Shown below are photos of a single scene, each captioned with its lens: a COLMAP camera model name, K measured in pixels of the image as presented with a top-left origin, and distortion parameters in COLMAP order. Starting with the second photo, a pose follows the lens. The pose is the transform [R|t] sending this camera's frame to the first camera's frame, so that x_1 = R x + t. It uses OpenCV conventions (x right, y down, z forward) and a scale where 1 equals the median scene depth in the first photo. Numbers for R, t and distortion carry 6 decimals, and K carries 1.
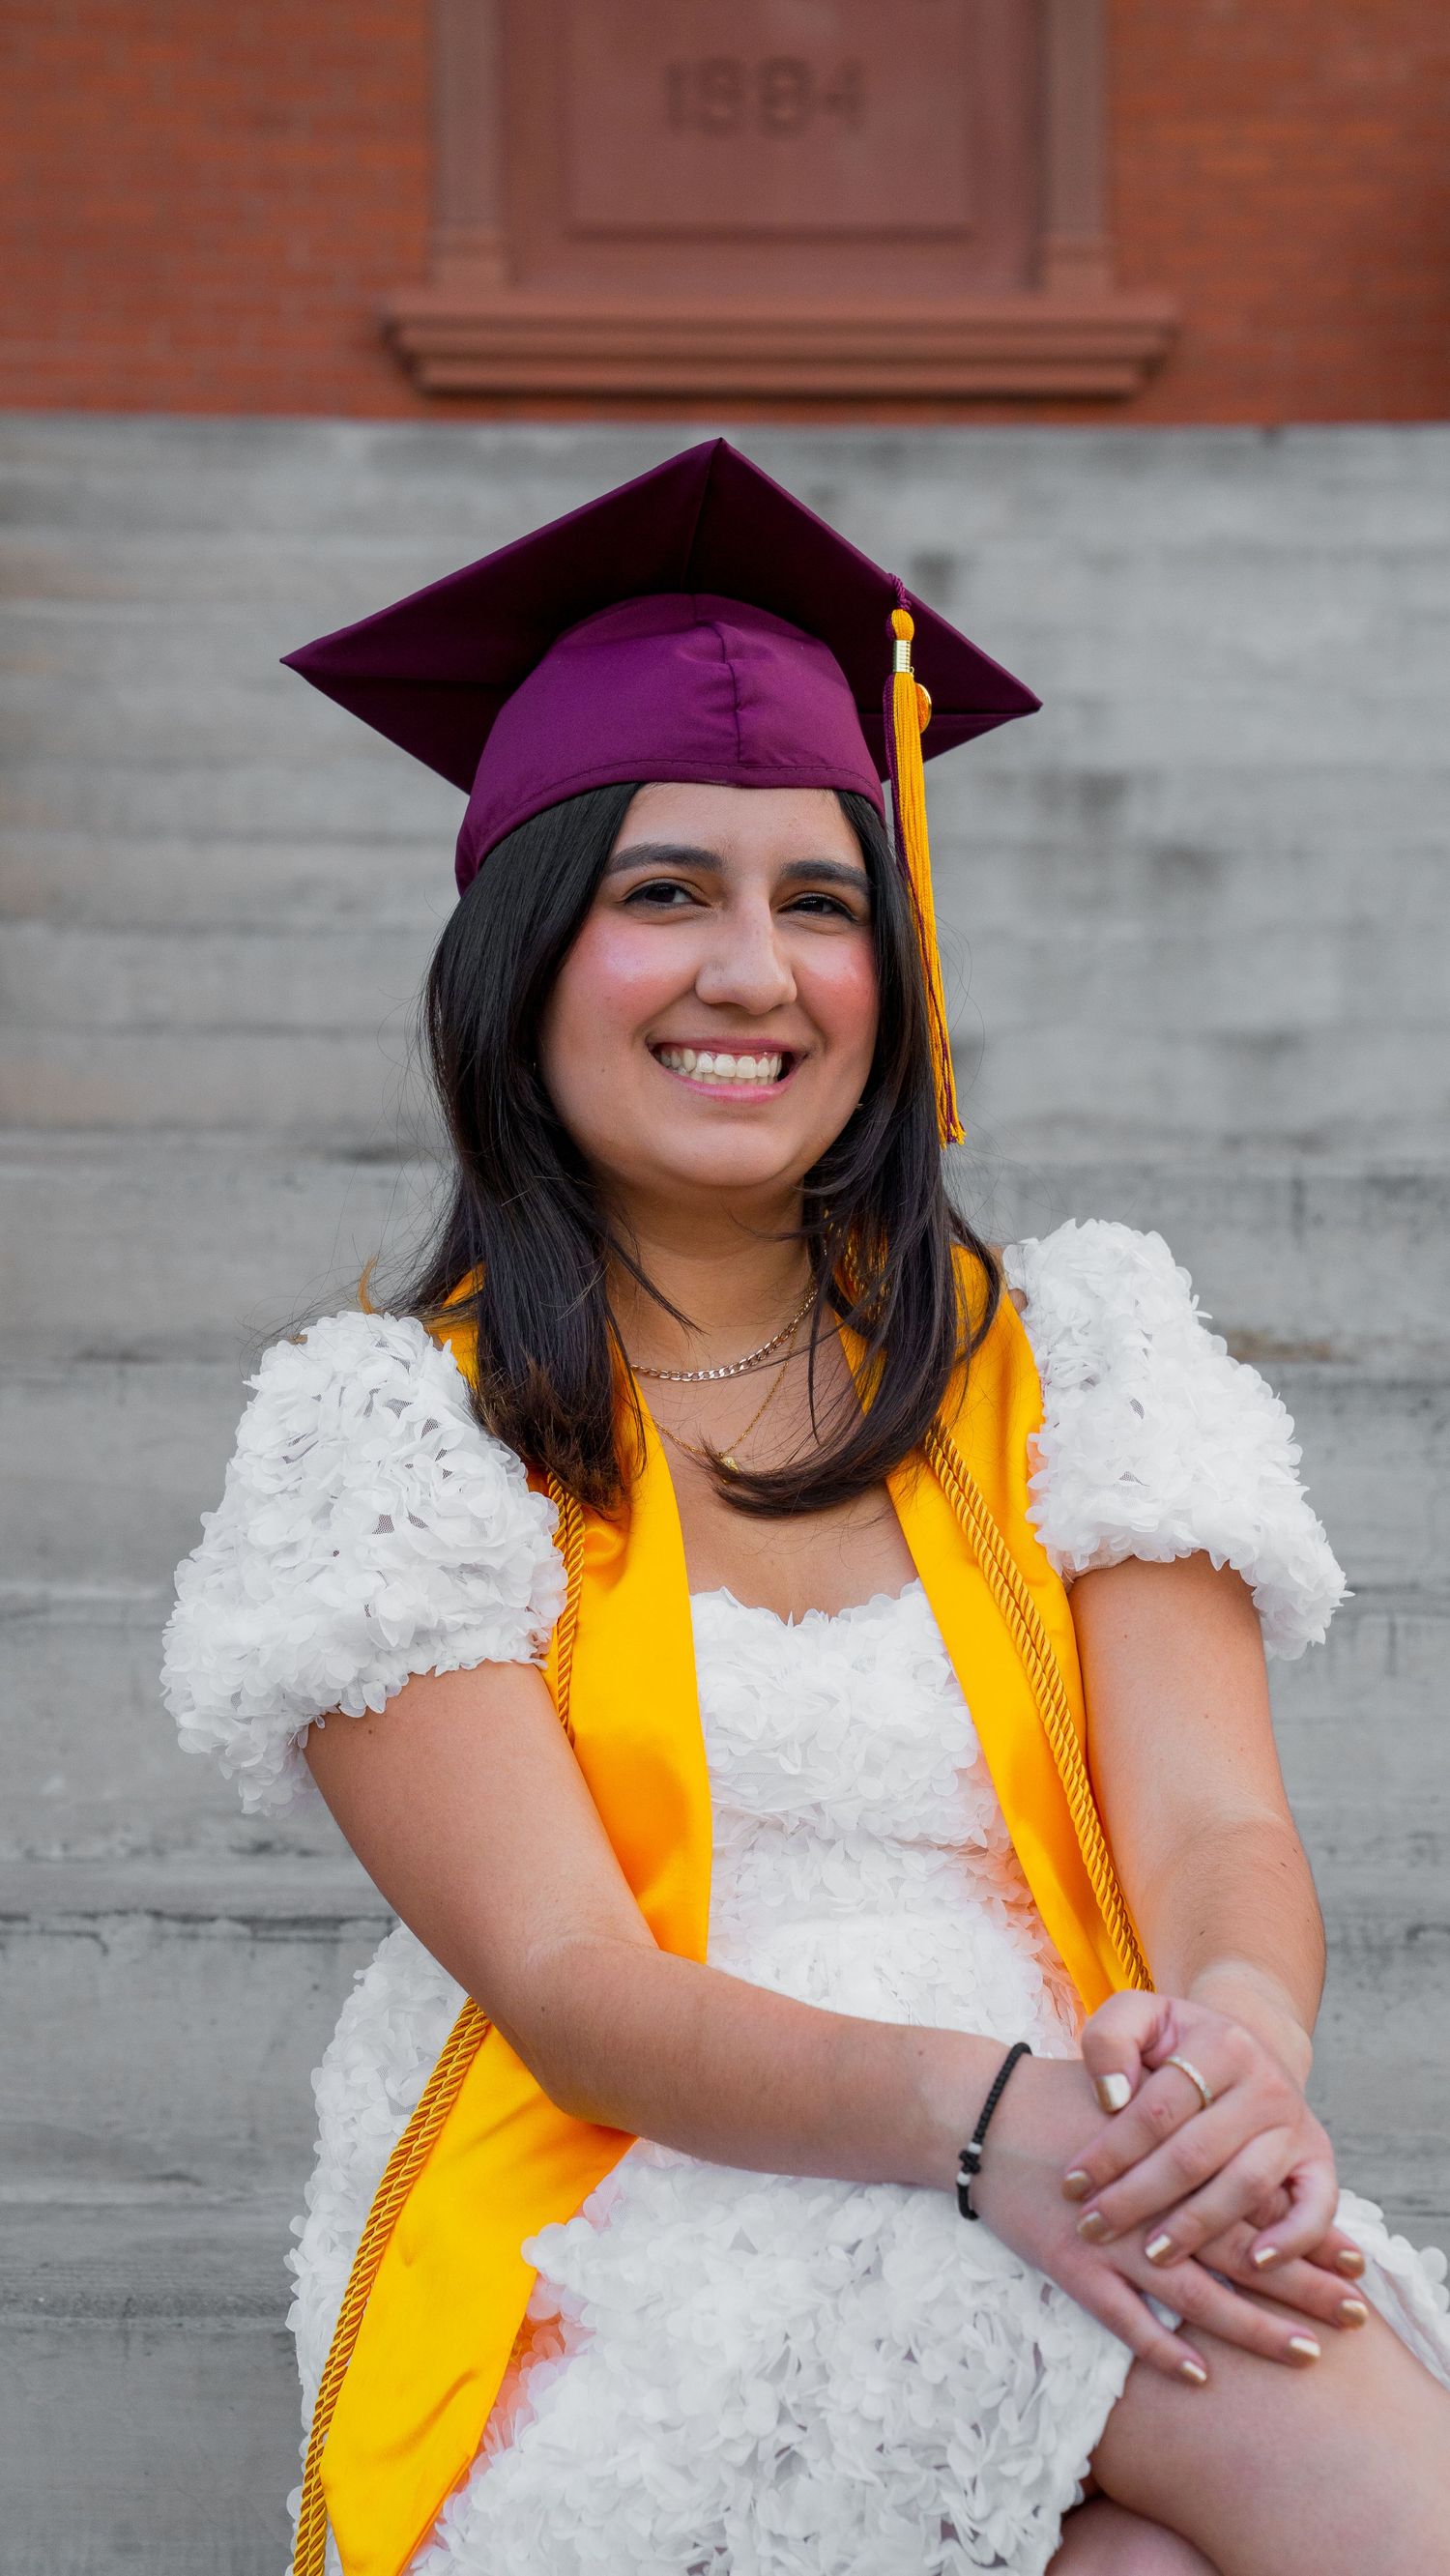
lens RADIAL K [[5152.3, 0, 725.6], [0, 5152.3, 1285.5], [0, 0, 1]] dist [0.346008, 0.000000]
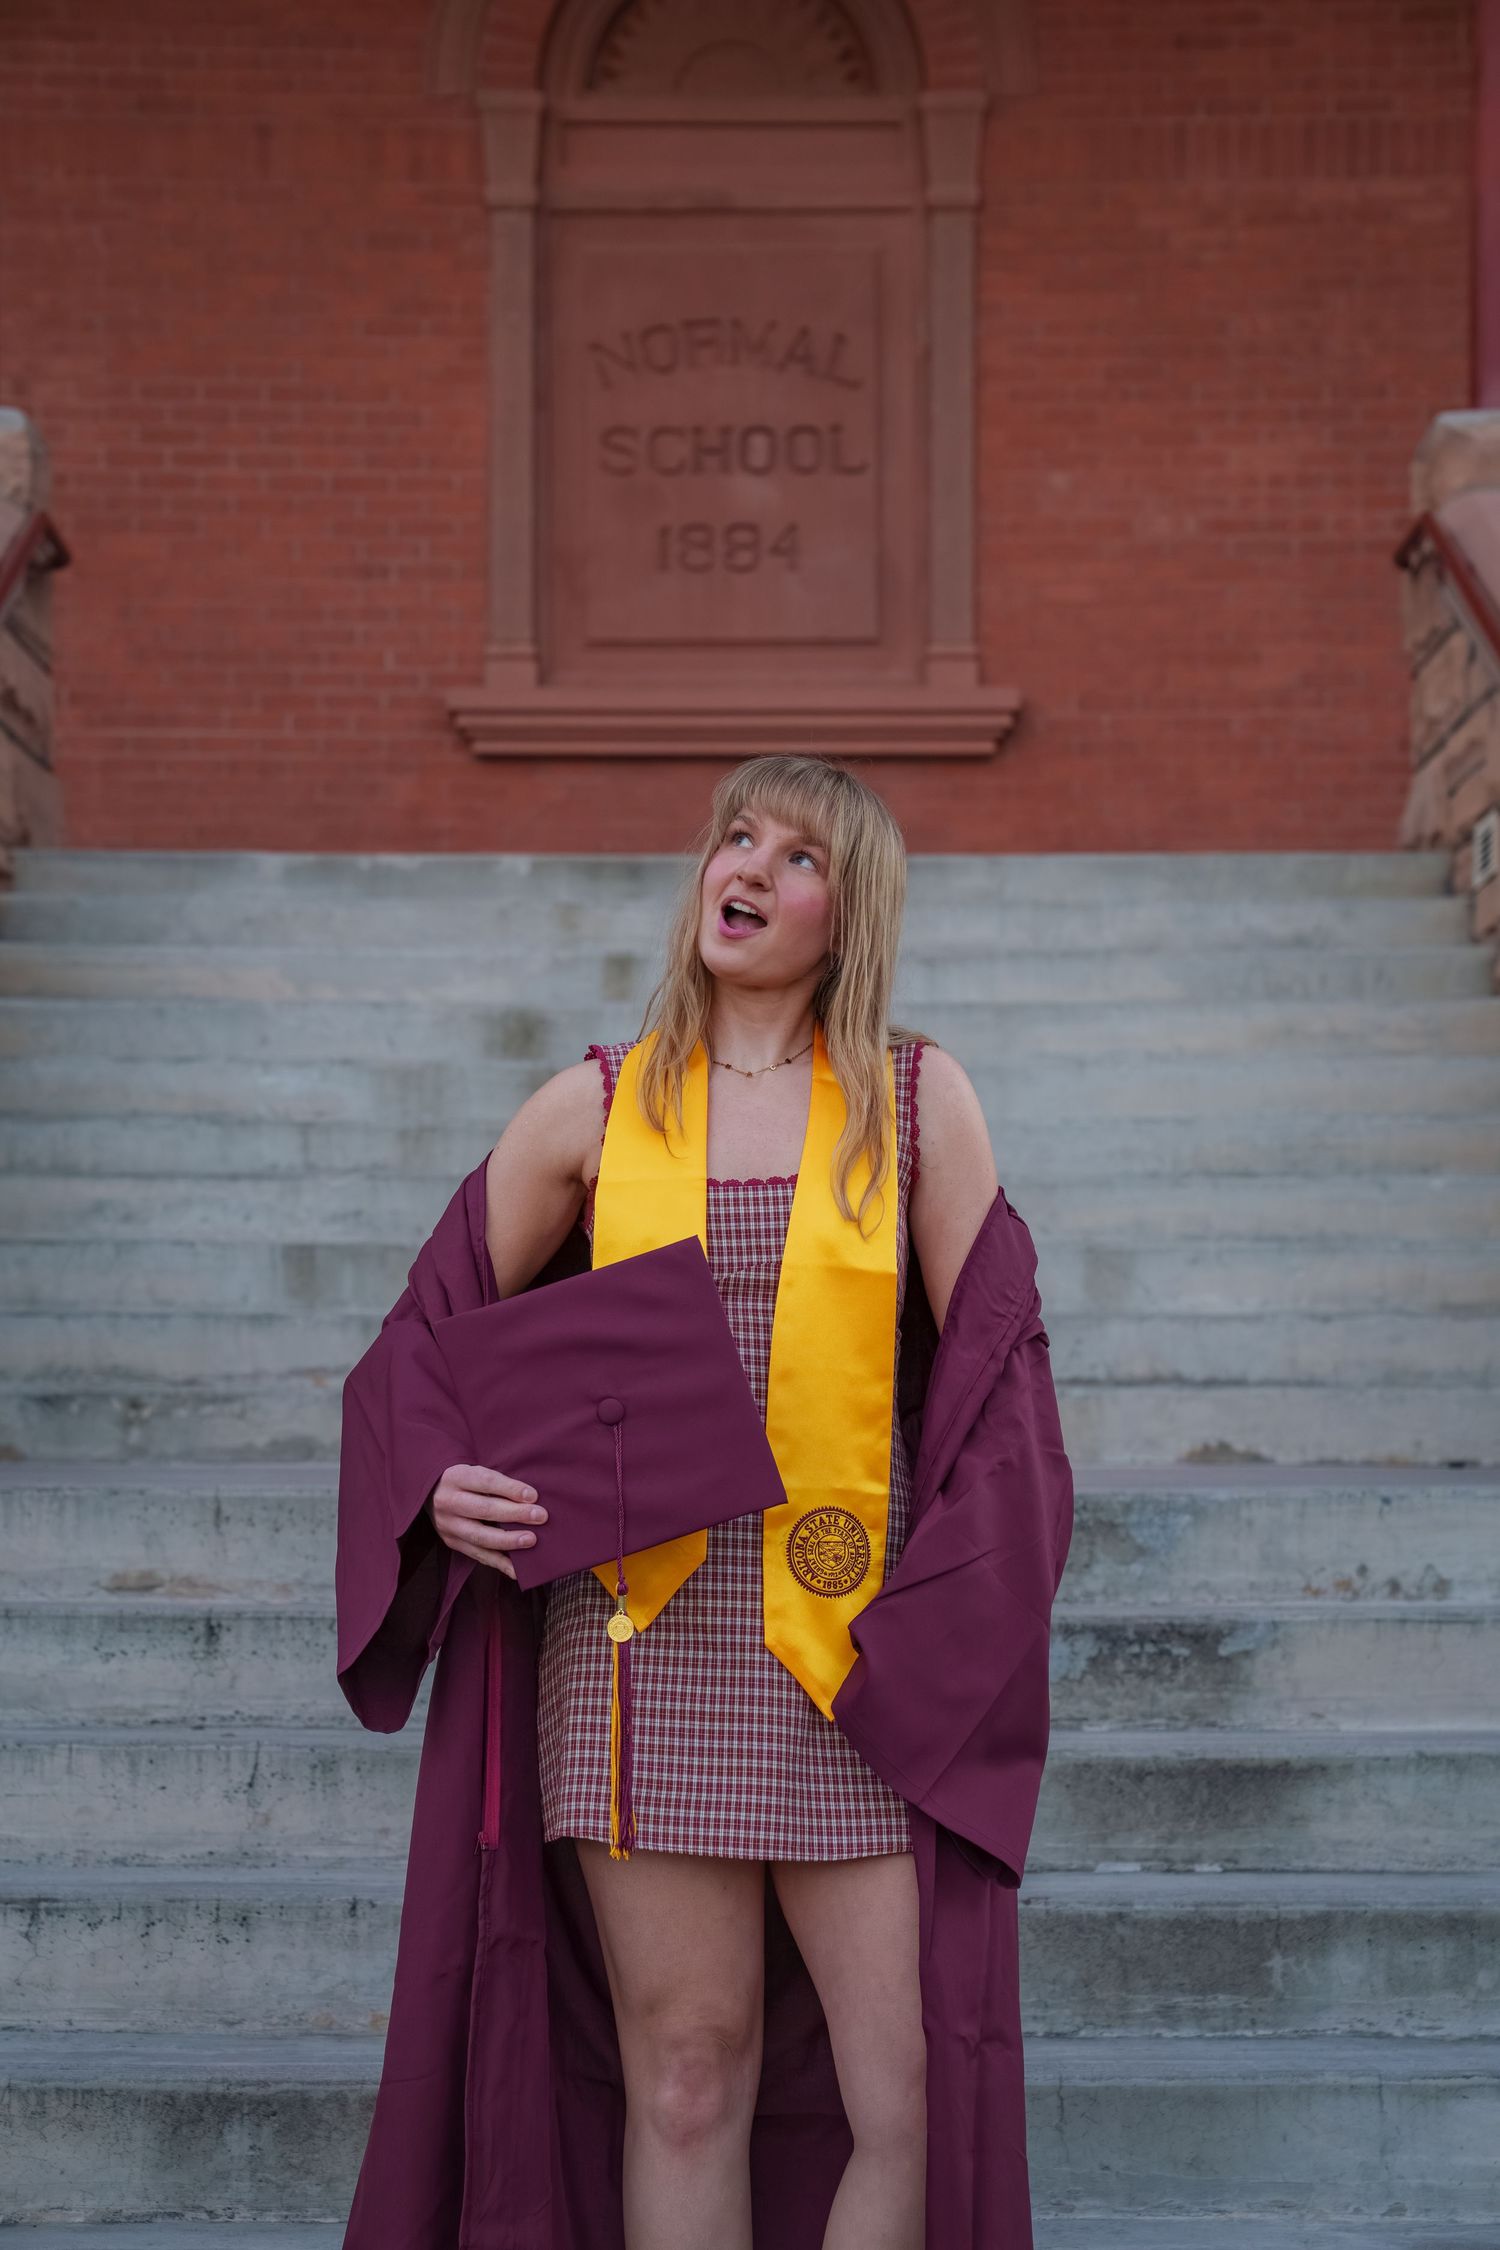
lens RADIAL K [[4556.4, 0, 739.0], [0, 4556.4, 1126.3], [0, 0, 1]] dist [0.169295, 0.000000]
pose [[0.993401, 0.009558, -0.114294, 0.153720], [-0.013544, 0.999325, -0.034150, -0.031920], [0.113890, 0.035473, 0.992860, -0.205628]]
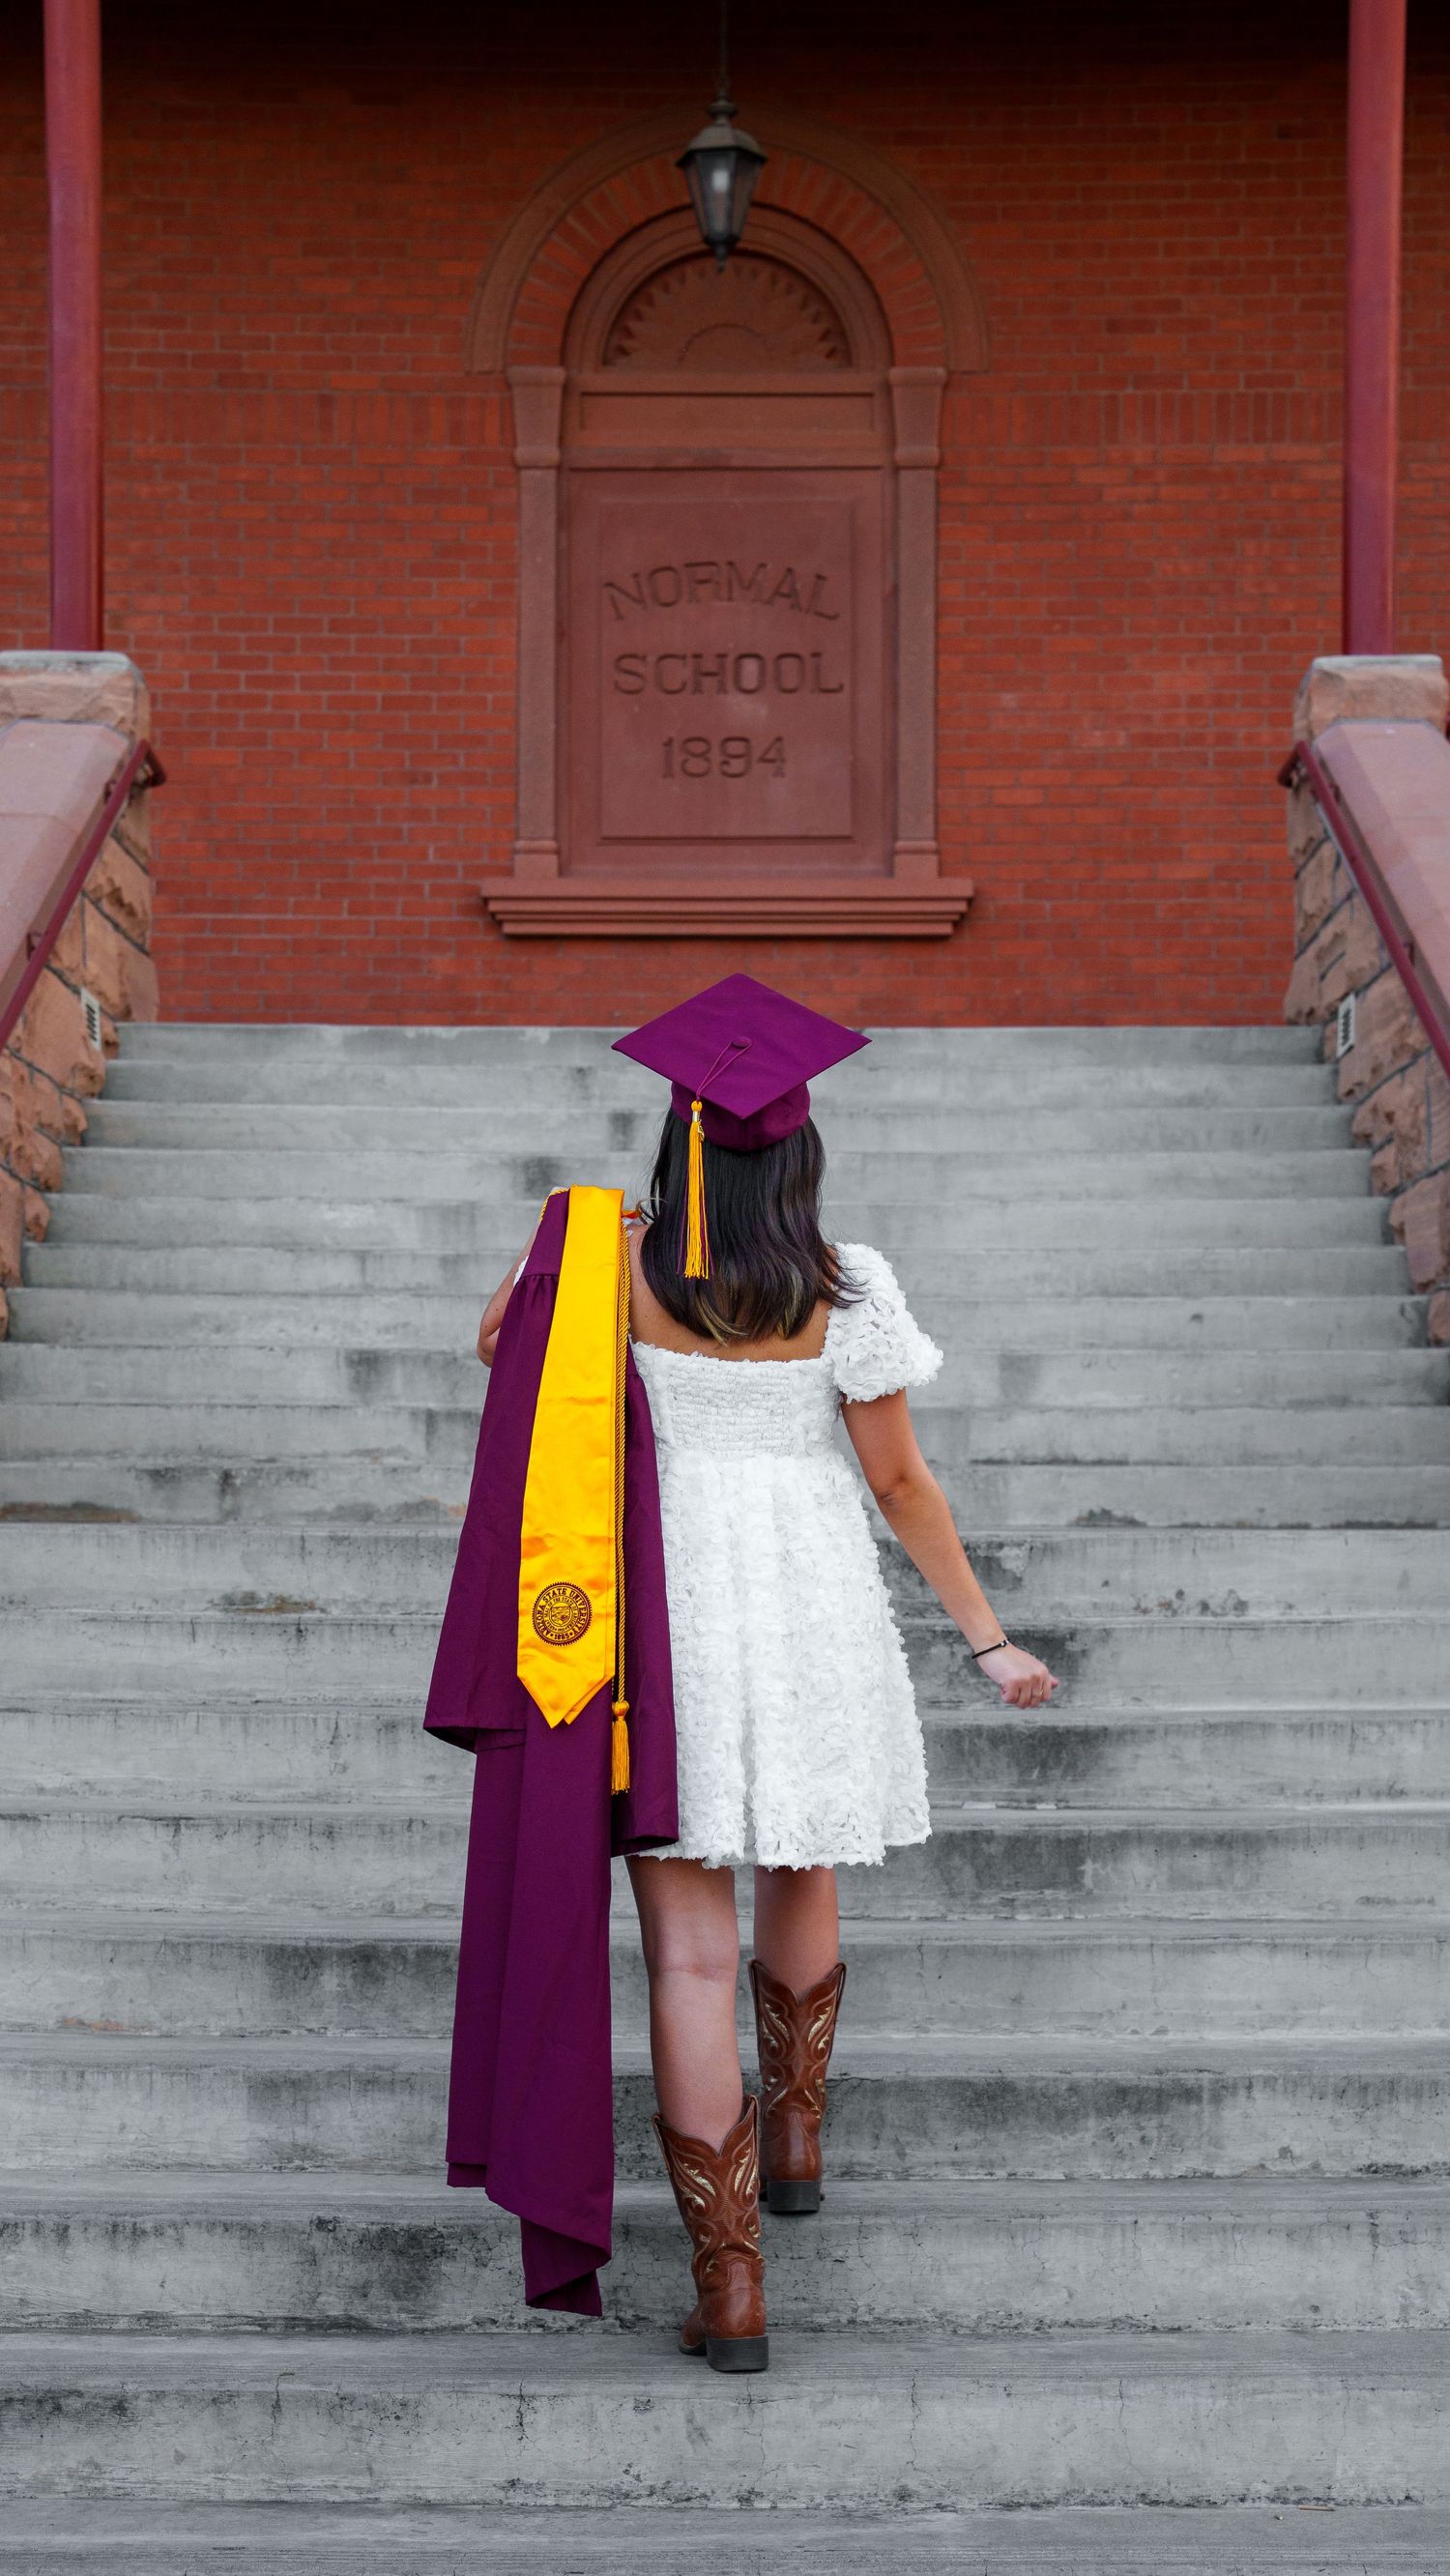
lens RADIAL K [[4321.4, 0, 736.7], [0, 4321.4, 1290.3], [0, 0, 1]] dist [0.009648, 0.000000]
pose [[0.992819, 0.012405, -0.118984, 0.175916], [-0.015664, 0.999526, -0.026495, -0.027144], [0.118599, 0.028169, 0.992543, -0.326681]]
